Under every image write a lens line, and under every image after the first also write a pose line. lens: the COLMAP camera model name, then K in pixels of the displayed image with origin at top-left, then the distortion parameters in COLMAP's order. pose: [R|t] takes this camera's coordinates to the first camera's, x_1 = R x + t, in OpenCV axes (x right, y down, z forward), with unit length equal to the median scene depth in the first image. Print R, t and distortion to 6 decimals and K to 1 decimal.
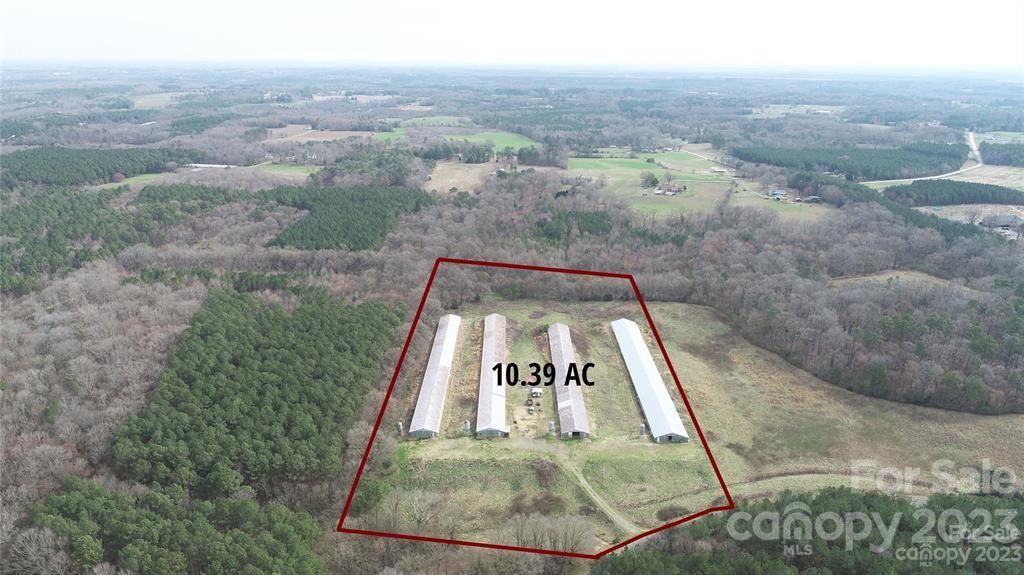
lens RADIAL K [[686.9, 0, 512.0], [0, 686.9, 287.5], [0, 0, 1]] dist [-0.010175, -0.002686]
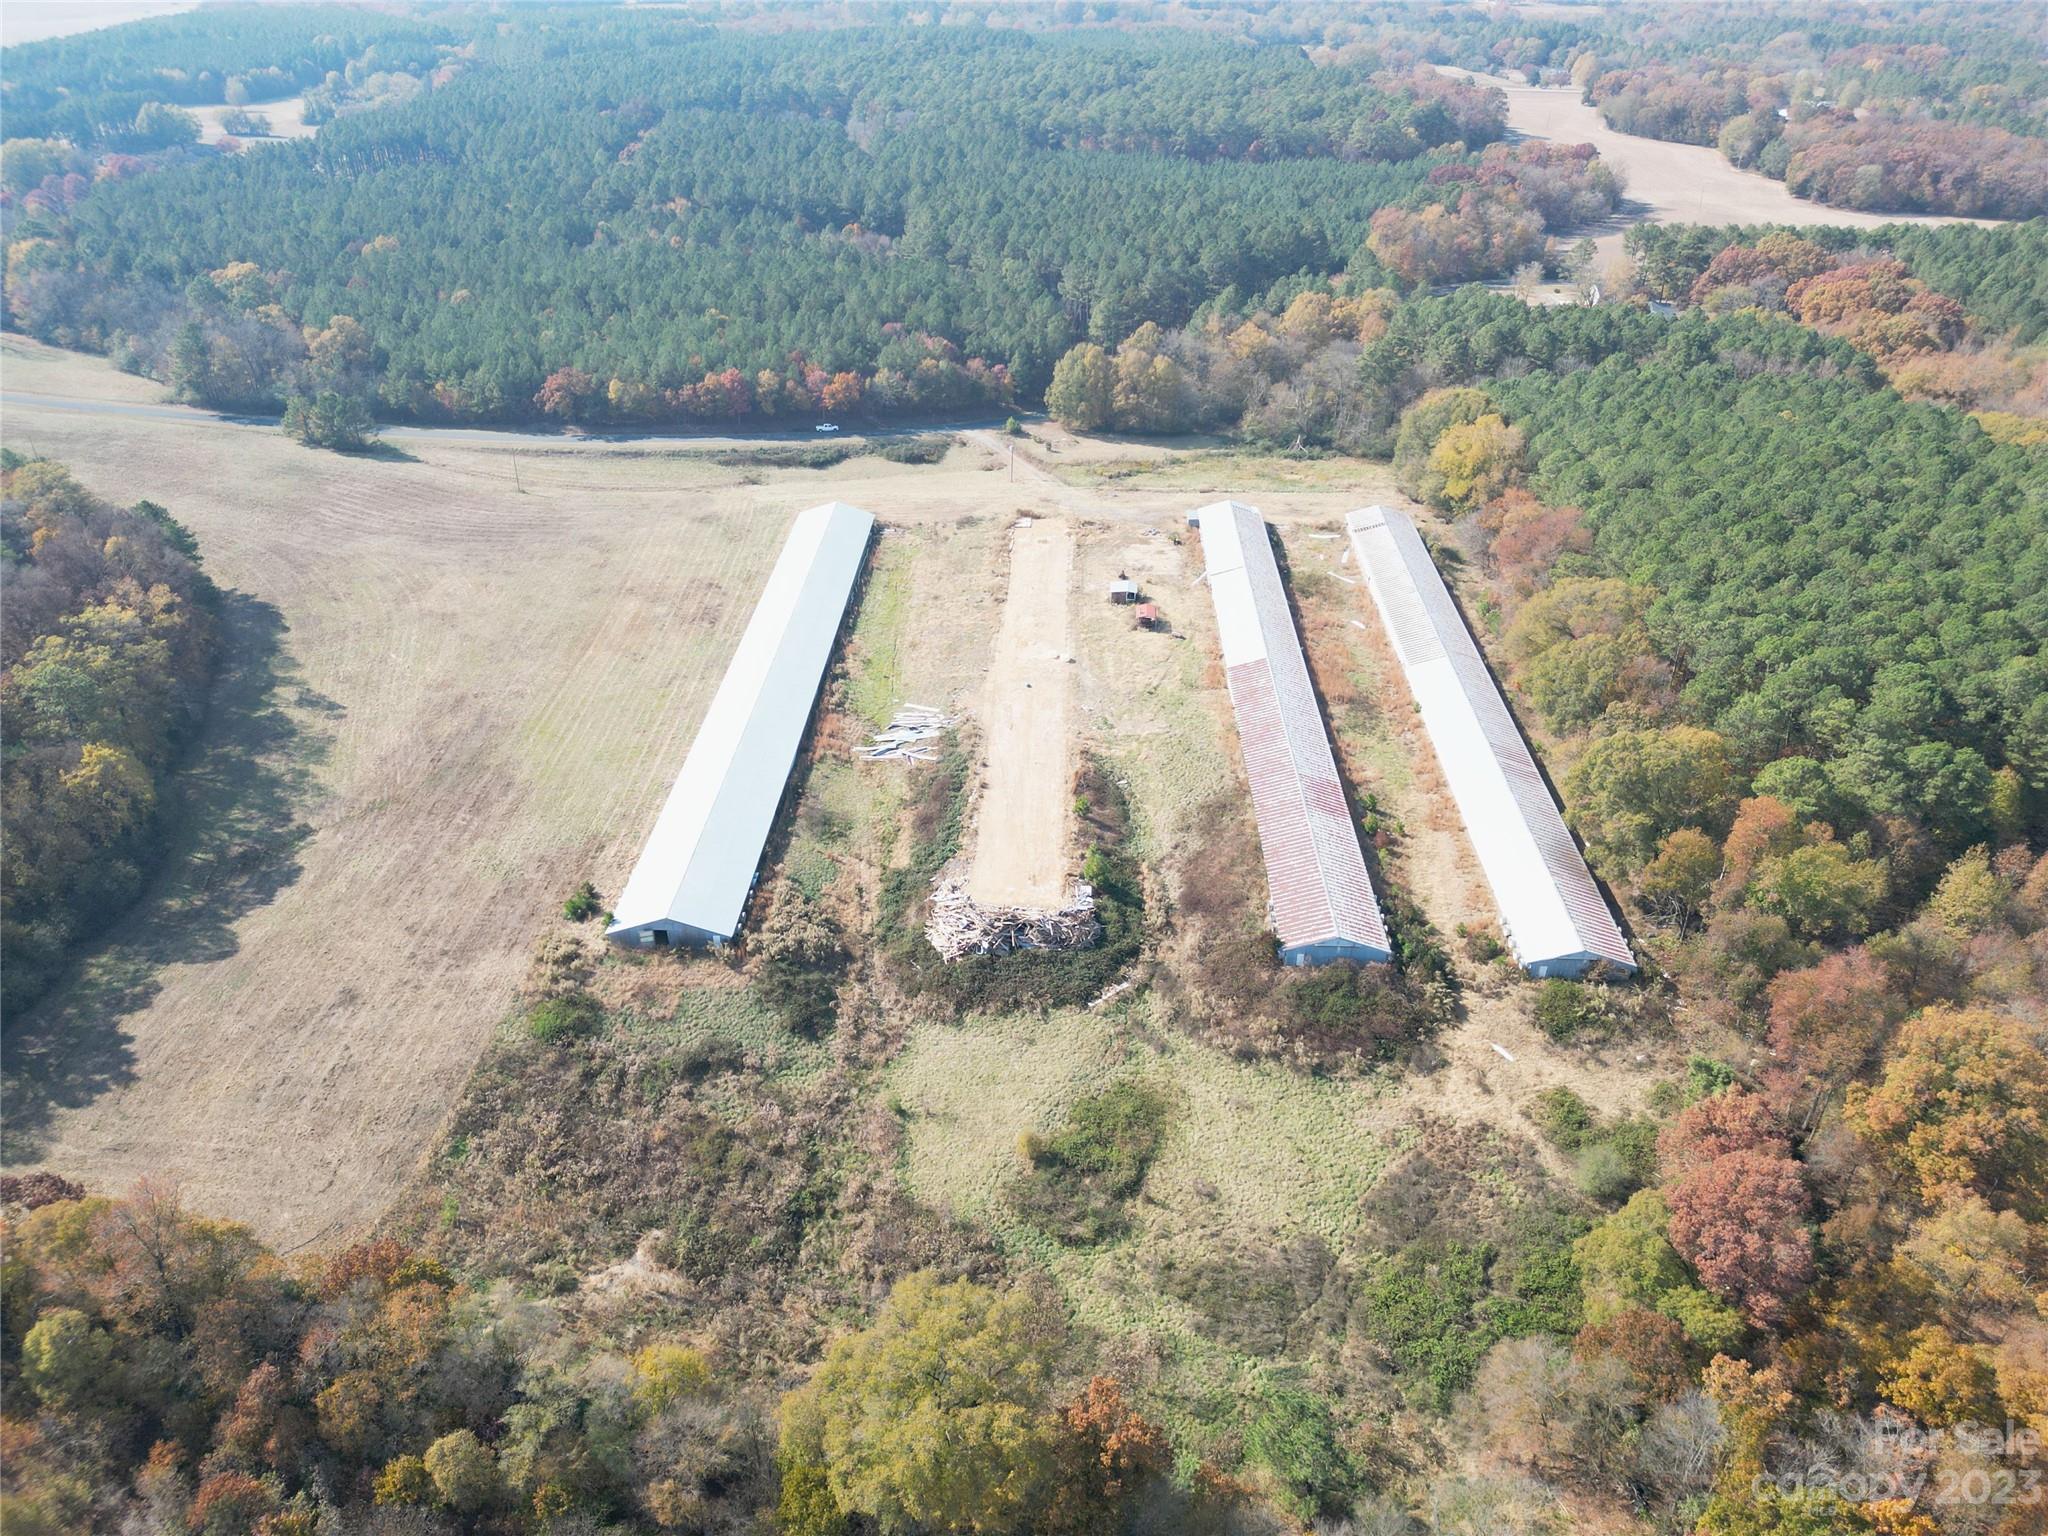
lens RADIAL K [[1425.5, 0, 1018.9], [0, 1425.5, 765.2], [0, 0, 1]] dist [0.088515, -0.100248]
pose [[-0.999007, -0.031582, 0.031442, 0.067948], [0.003908, 0.640739, 0.767749, -0.380906], [-0.044393, 0.767109, -0.639979, 1.601014]]
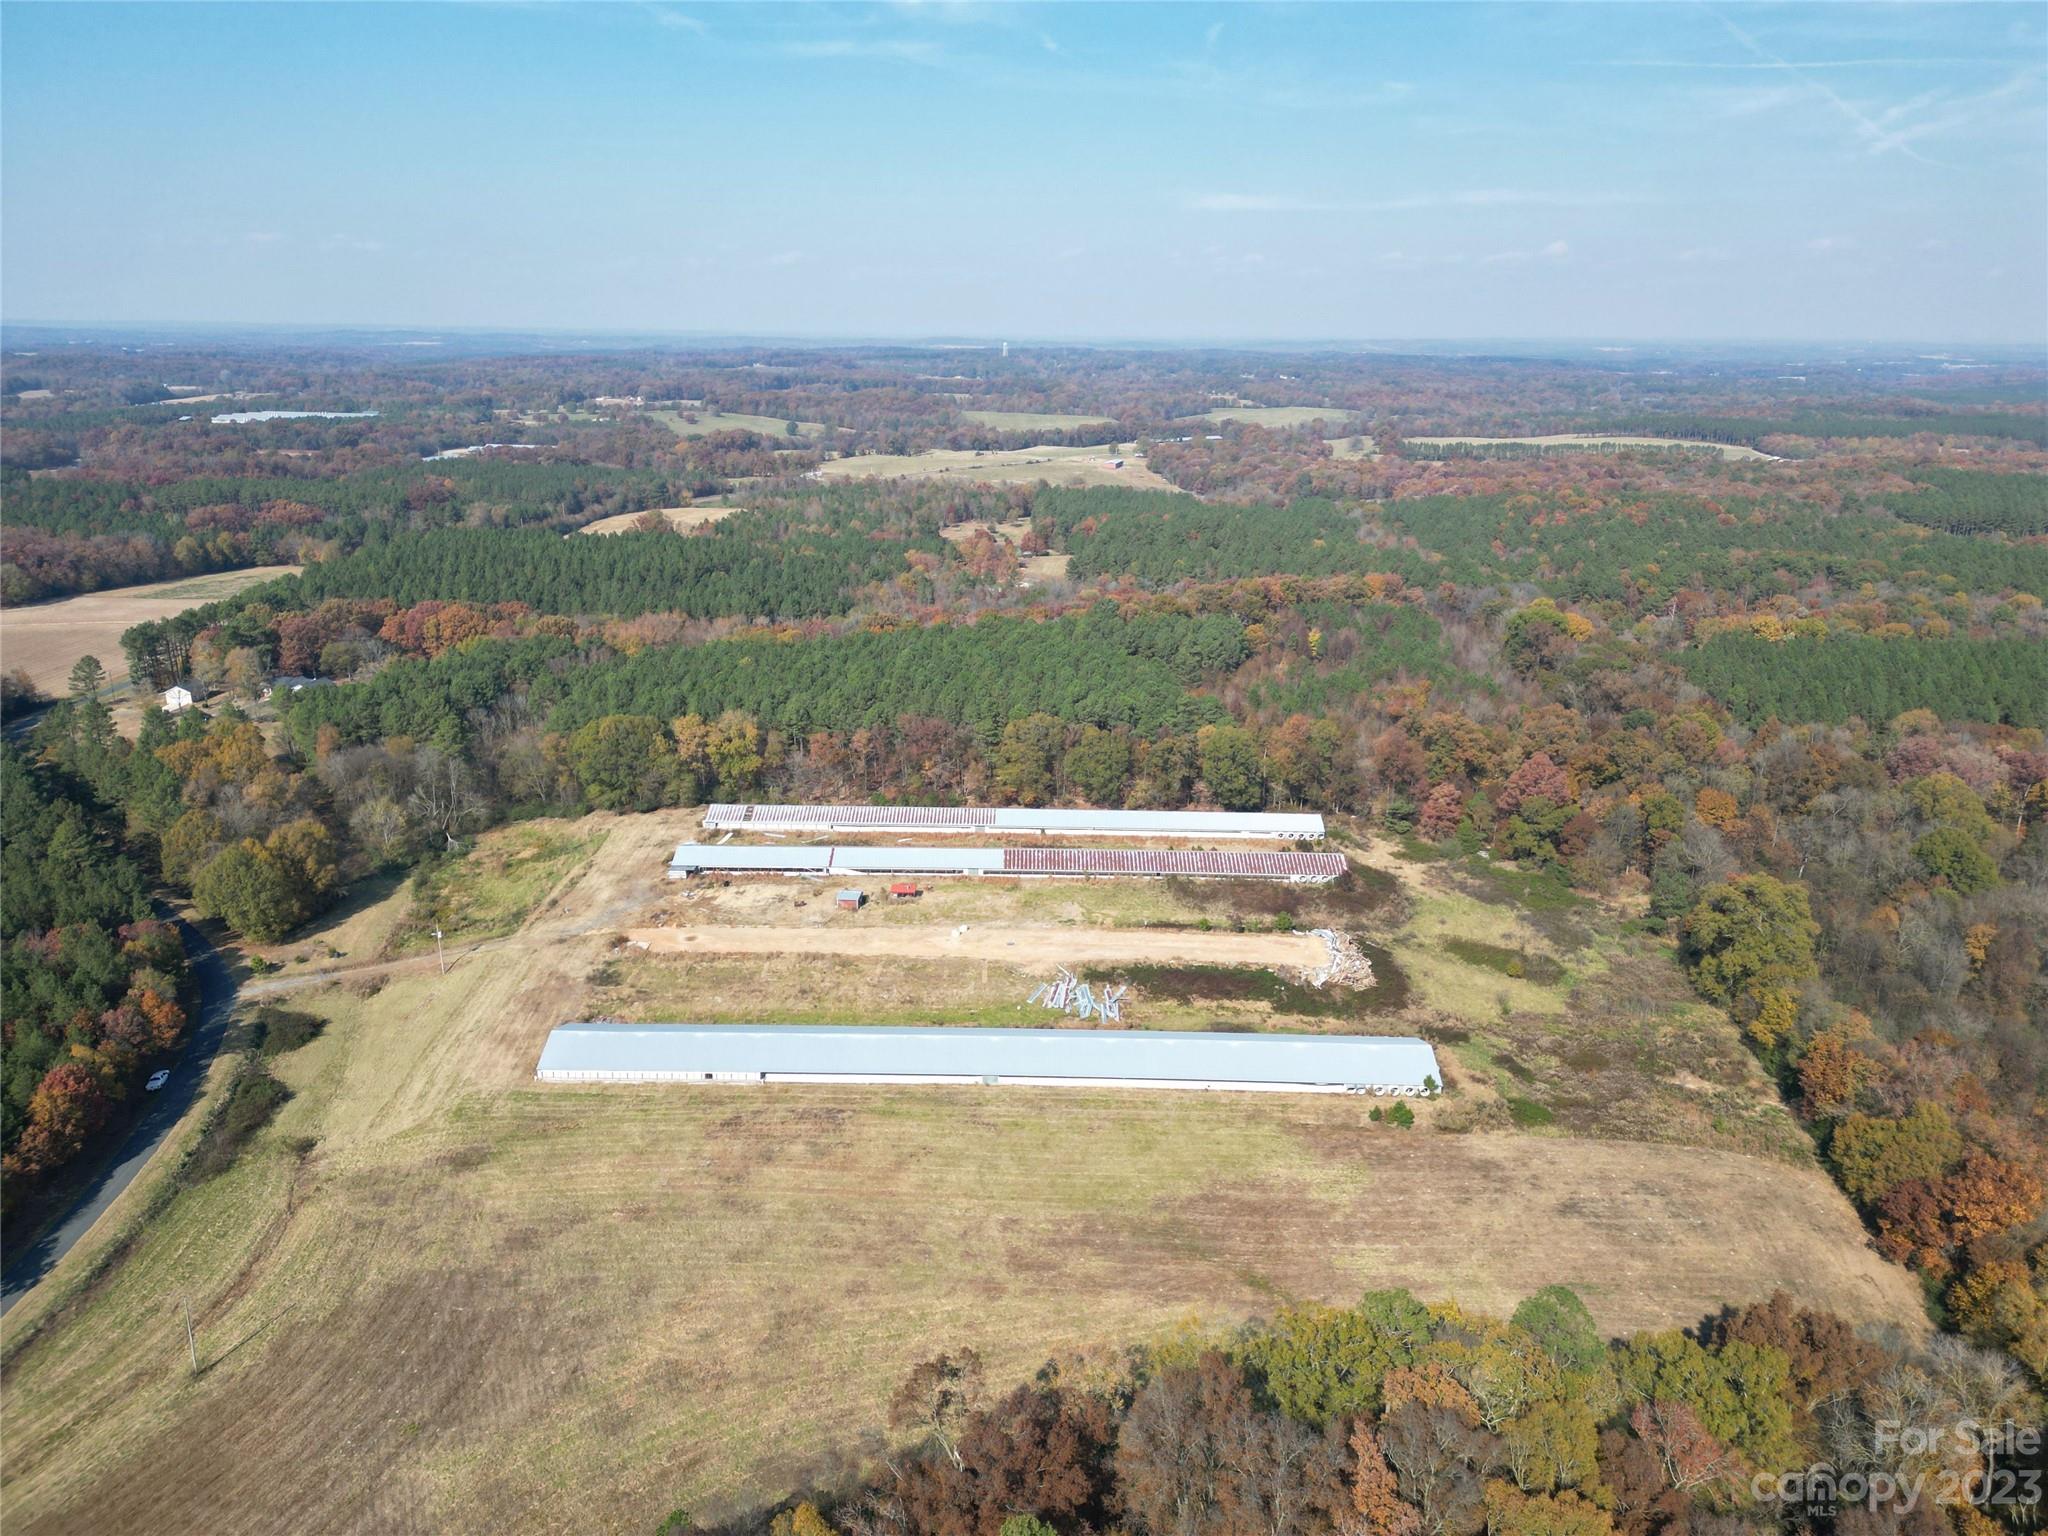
lens RADIAL K [[1425.5, 0, 1018.9], [0, 1425.5, 765.2], [0, 0, 1]] dist [0.088515, -0.100248]
pose [[-0.028547, 0.285181, -0.958049, 0.833177], [-0.326295, 0.903279, 0.278600, -0.187183], [0.944837, 0.320559, 0.067267, 1.038747]]
